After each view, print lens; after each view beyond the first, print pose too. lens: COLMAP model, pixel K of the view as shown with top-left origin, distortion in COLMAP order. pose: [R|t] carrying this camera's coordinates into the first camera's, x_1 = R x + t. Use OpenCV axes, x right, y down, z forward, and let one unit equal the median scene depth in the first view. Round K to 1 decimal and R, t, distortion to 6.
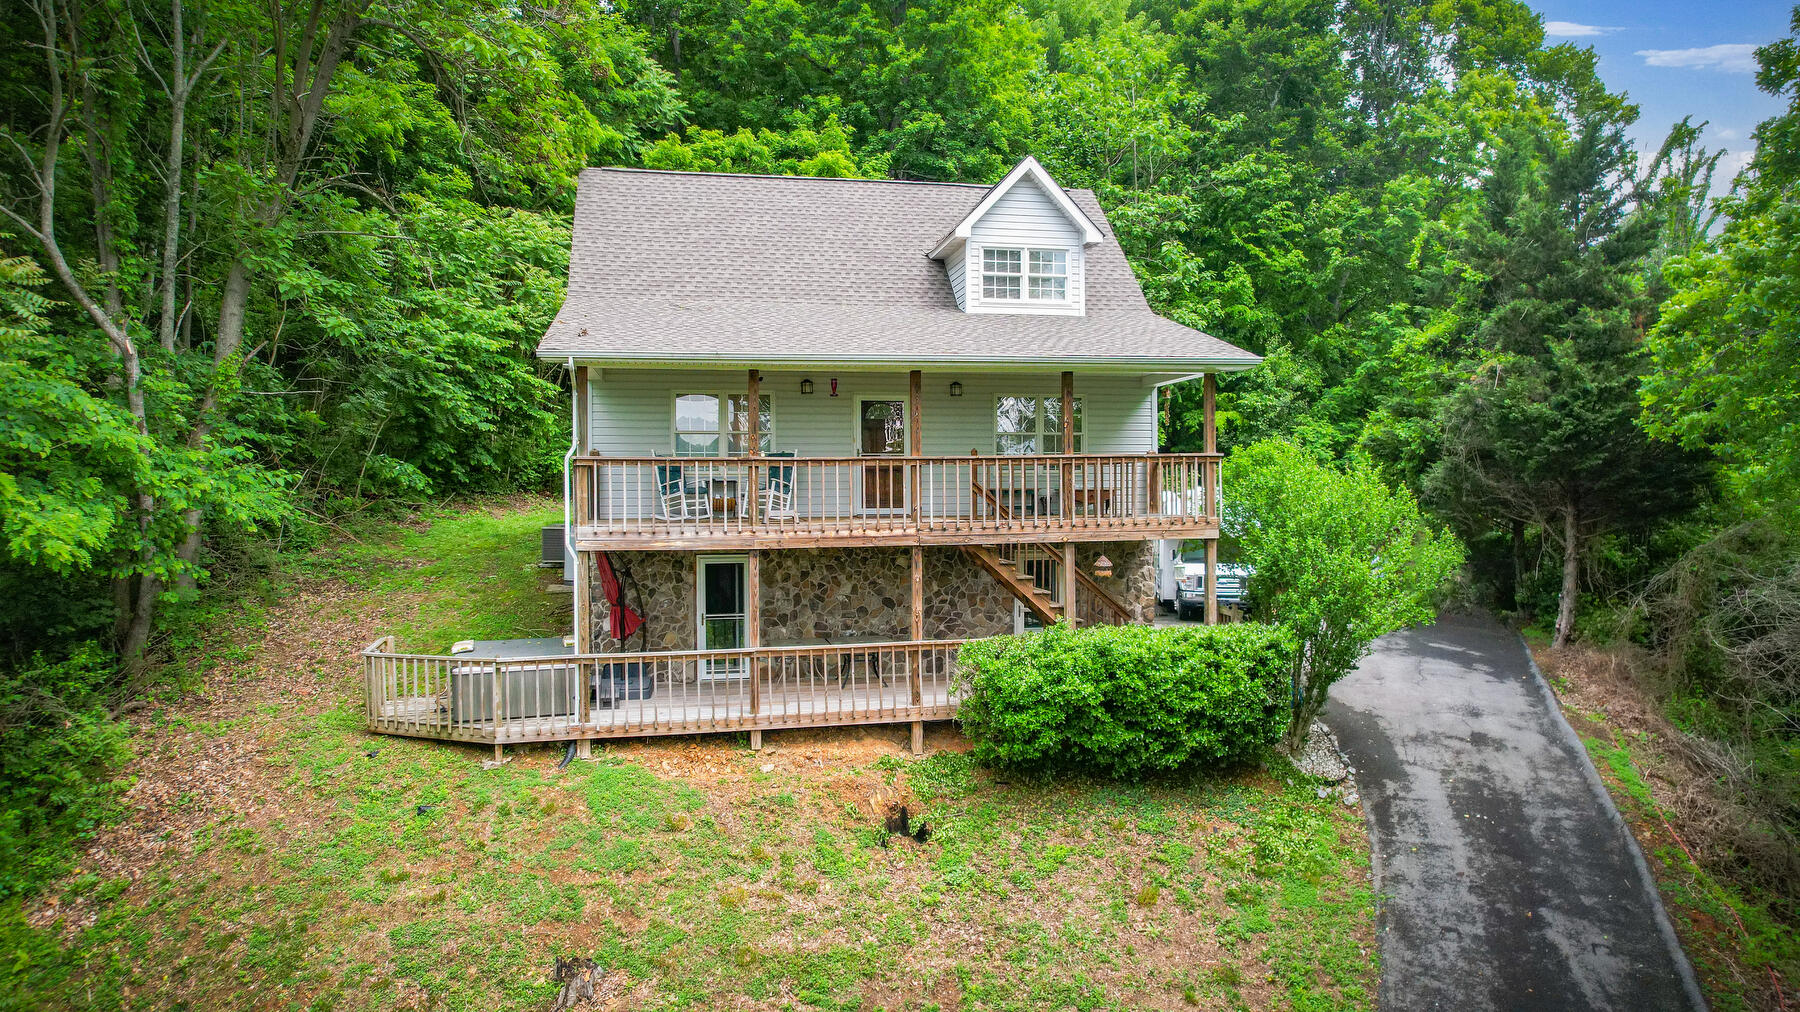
lens RADIAL K [[1122.6, 0, 900.0], [0, 1122.6, 506.0], [0, 0, 1]] dist [-0.018075, 0.001332]
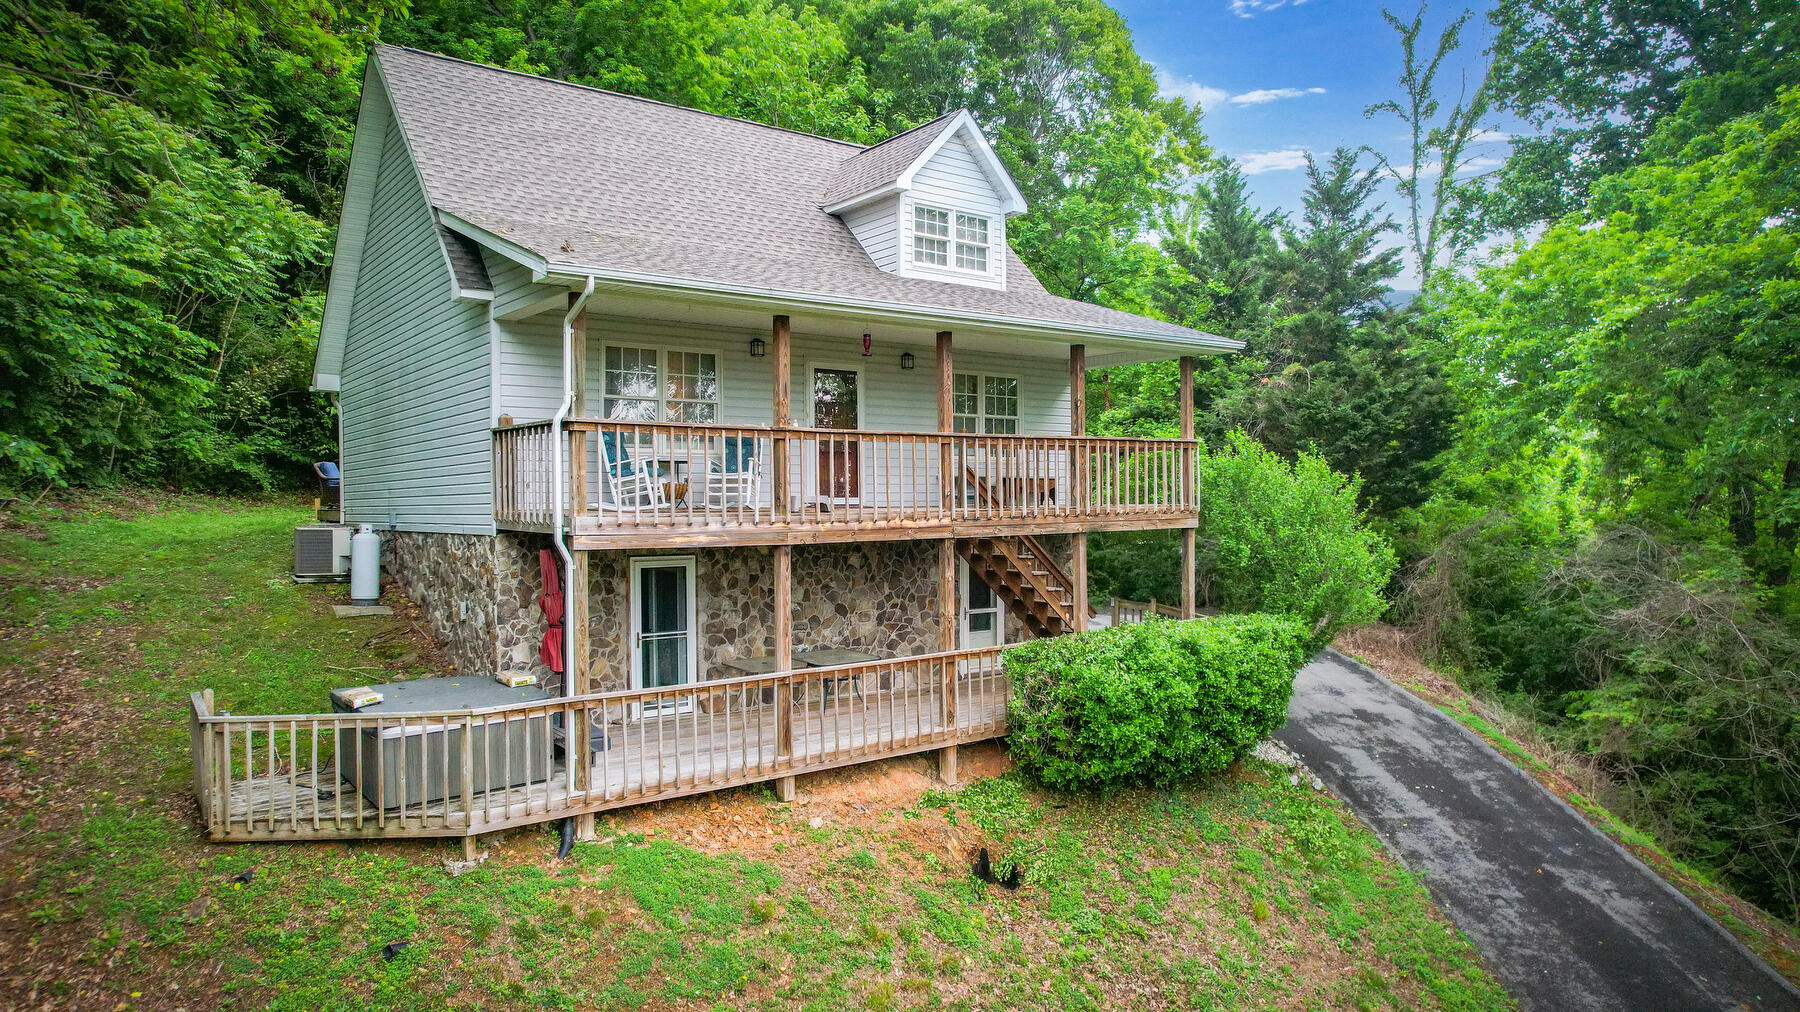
lens RADIAL K [[1129.7, 0, 900.0], [0, 1129.7, 506.0], [0, 0, 1]] dist [-0.021663, 0.002195]
pose [[0.903336, -0.001765, 0.428931, -0.385371], [0.005670, 0.999953, -0.007826, 0.017587], [-0.428897, 0.009502, 0.903303, 0.247124]]
